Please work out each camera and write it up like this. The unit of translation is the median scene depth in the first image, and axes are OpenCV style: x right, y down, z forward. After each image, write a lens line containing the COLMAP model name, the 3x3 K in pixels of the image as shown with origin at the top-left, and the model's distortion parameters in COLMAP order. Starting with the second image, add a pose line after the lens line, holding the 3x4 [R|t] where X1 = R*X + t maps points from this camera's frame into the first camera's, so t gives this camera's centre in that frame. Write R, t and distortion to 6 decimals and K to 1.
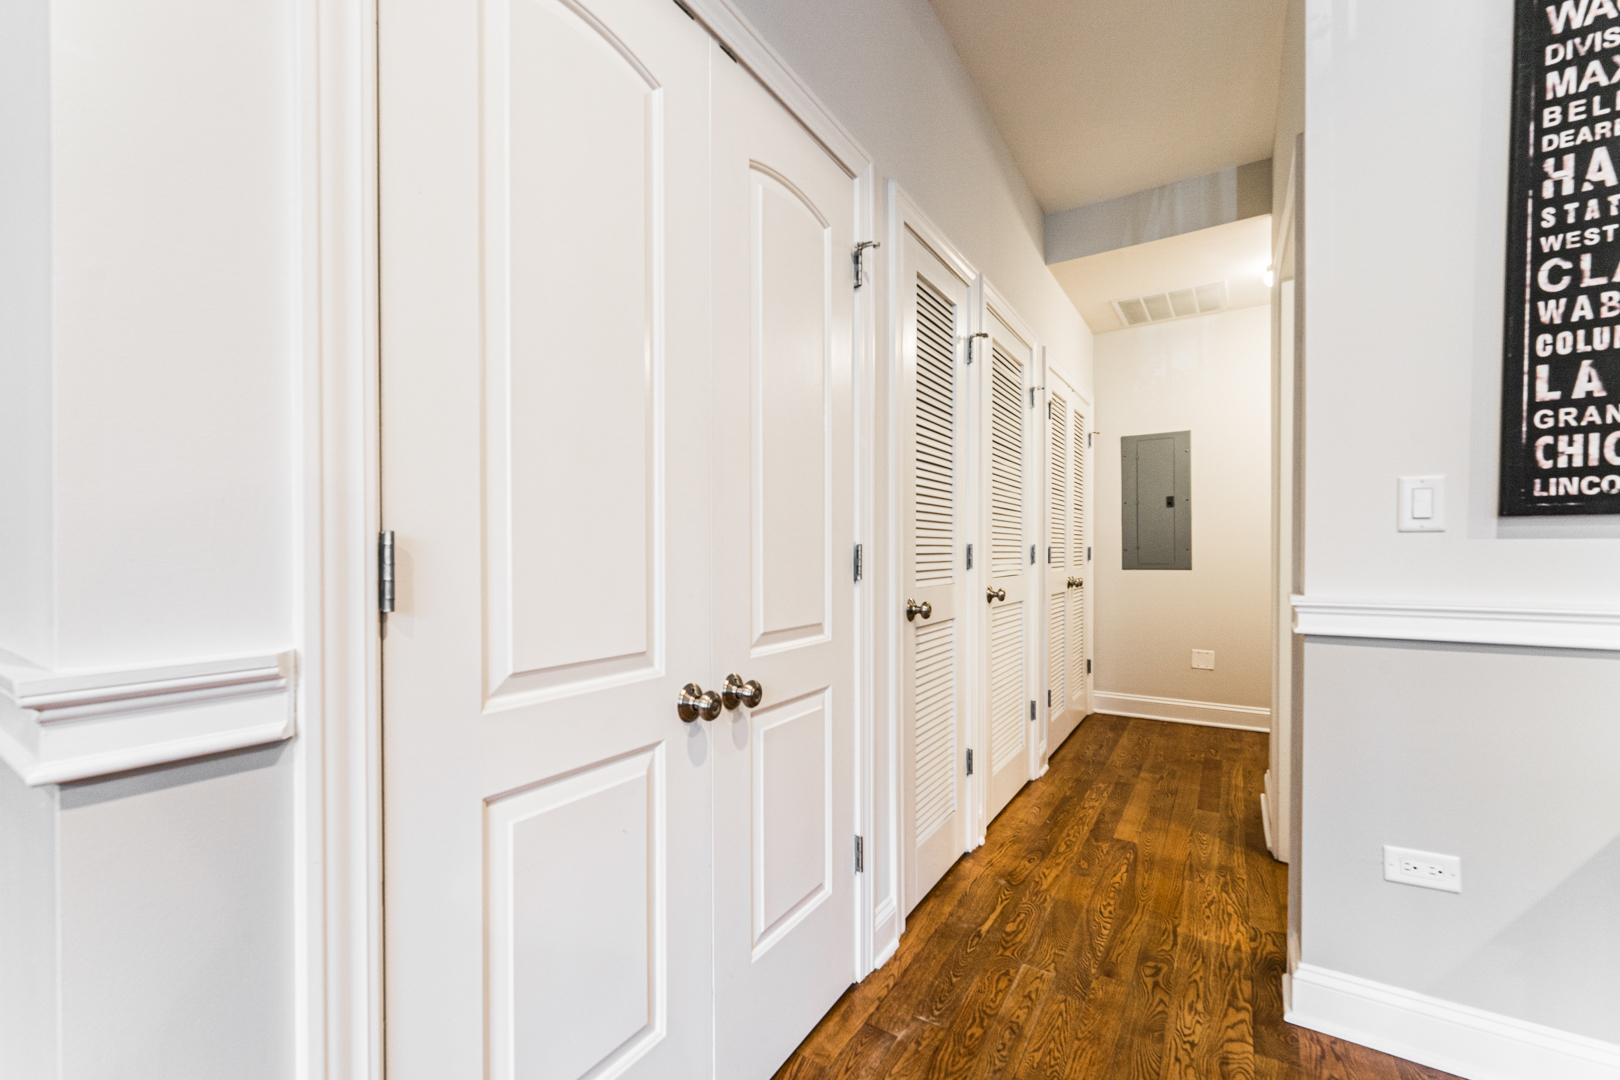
lens RADIAL K [[695.6, 0, 758.7], [0, 695.6, 556.9], [0, 0, 1]] dist [0.000792, -0.000150]
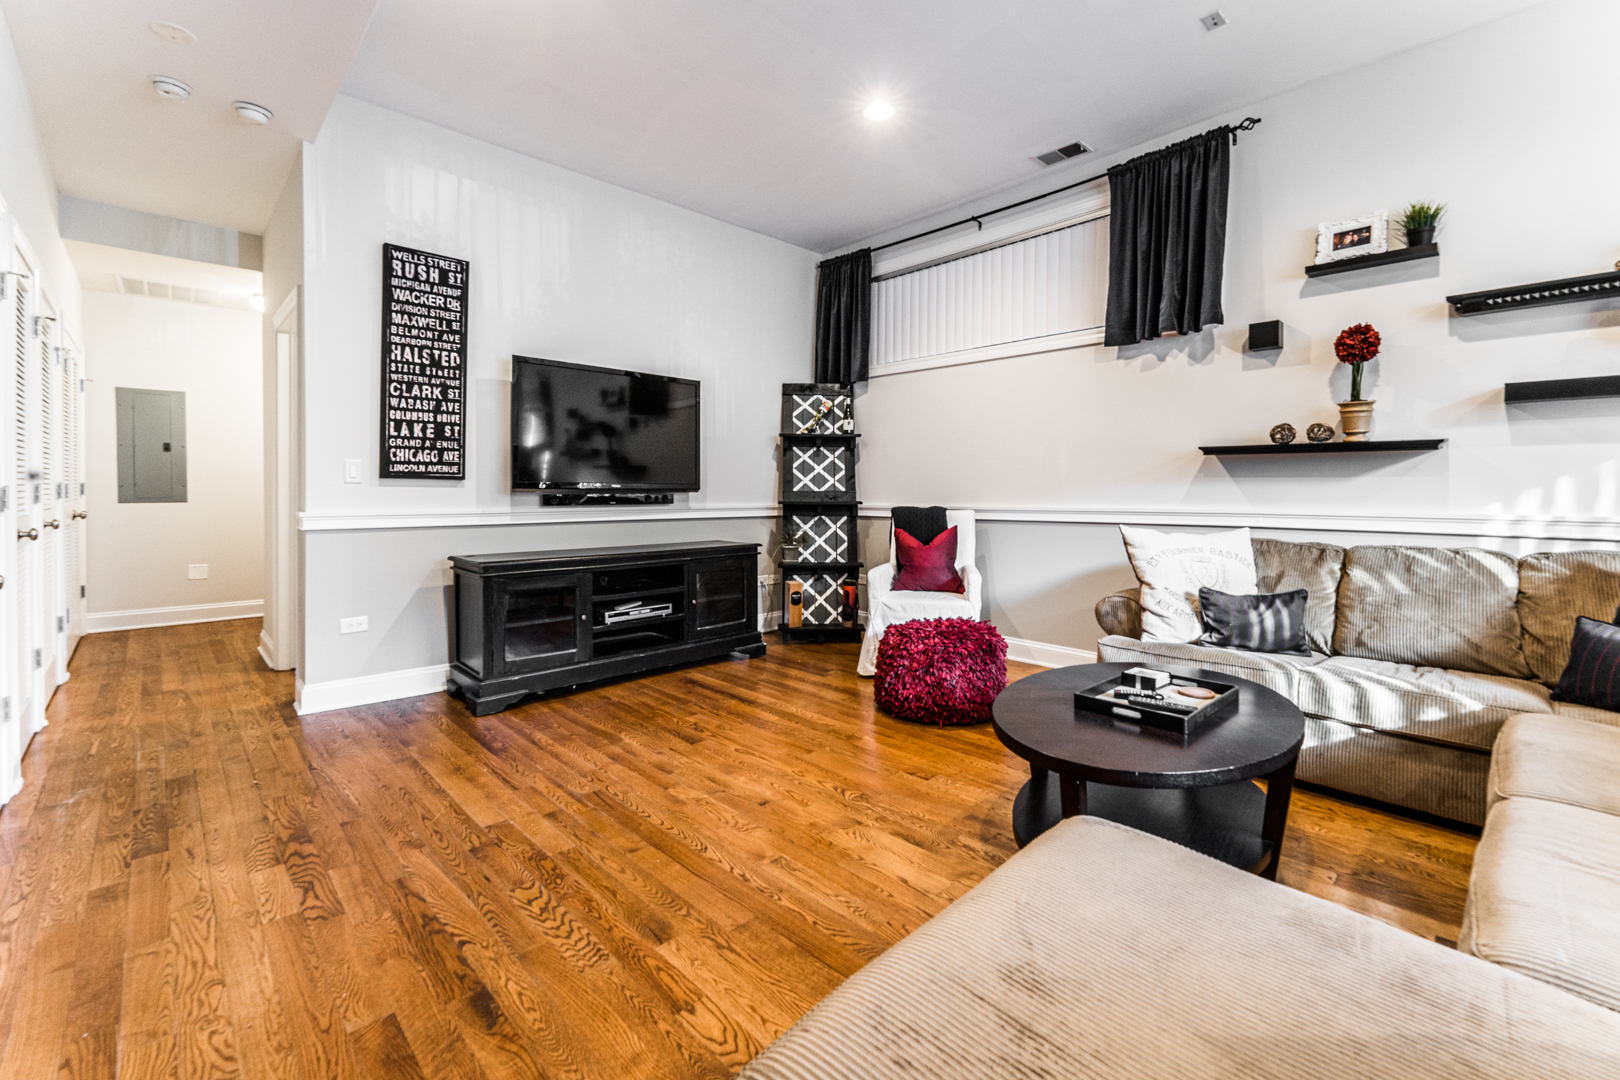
lens RADIAL K [[694.9, 0, 810.8], [0, 694.9, 502.3], [0, 0, 1]] dist [0.000919, -0.000026]
pose [[0.206140, -0.015398, 0.978401, -1.007012], [-0.002864, 0.999862, 0.016339, -0.014107], [-0.978518, -0.006170, 0.206068, -0.978734]]
